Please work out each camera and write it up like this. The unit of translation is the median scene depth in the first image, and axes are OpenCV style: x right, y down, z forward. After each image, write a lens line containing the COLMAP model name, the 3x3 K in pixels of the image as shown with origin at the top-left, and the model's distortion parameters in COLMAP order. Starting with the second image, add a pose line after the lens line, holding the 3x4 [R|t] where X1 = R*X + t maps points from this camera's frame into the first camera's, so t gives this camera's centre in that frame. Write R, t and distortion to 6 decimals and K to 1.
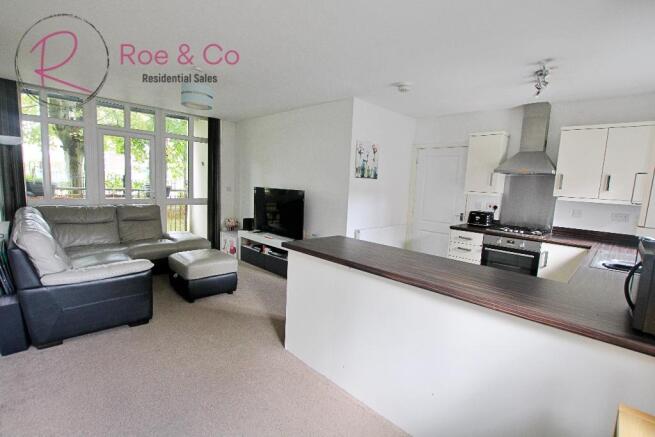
lens RADIAL K [[307.2, 0, 327.4], [0, 307.2, 220.3], [0, 0, 1]] dist [-0.030228, -0.000400]
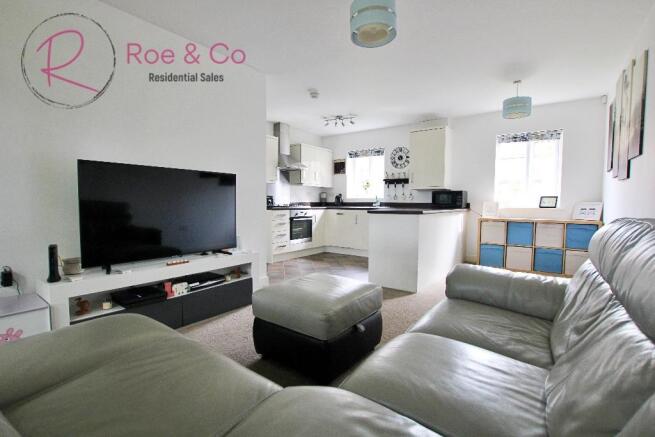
lens RADIAL K [[299.2, 0, 327.5], [0, 299.2, 218.5], [0, 0, 1]] dist [-0.026675, 0.000121]
pose [[-0.113243, -0.108971, 0.987573, -0.939293], [0.110900, 0.986370, 0.121555, -0.070776], [-0.987359, 0.123287, -0.099614, 1.031065]]
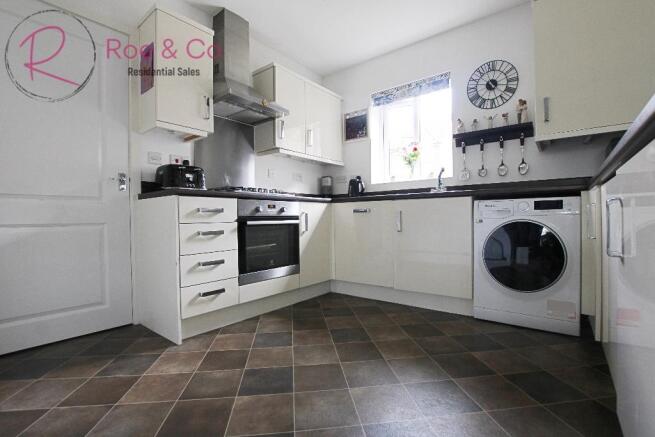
lens RADIAL K [[299.2, 0, 327.5], [0, 299.2, 218.5], [0, 0, 1]] dist [-0.026675, 0.000121]
pose [[-0.075560, -0.061088, 0.995268, -0.052358], [0.129494, 0.989068, 0.070538, 0.067692], [-0.988697, 0.134212, -0.066823, 0.929533]]
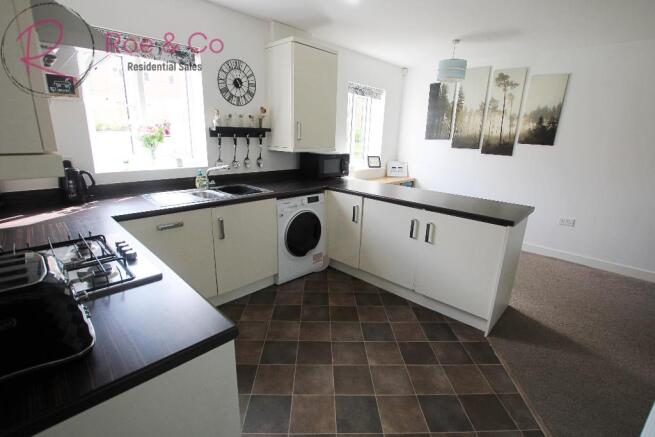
lens RADIAL K [[299.2, 0, 327.5], [0, 299.2, 218.5], [0, 0, 1]] dist [-0.026675, 0.000121]
pose [[-0.995662, -0.092330, 0.011514, 0.379951], [-0.080841, 0.919691, 0.384230, -0.146733], [-0.046065, 0.381633, -0.923165, 1.304808]]
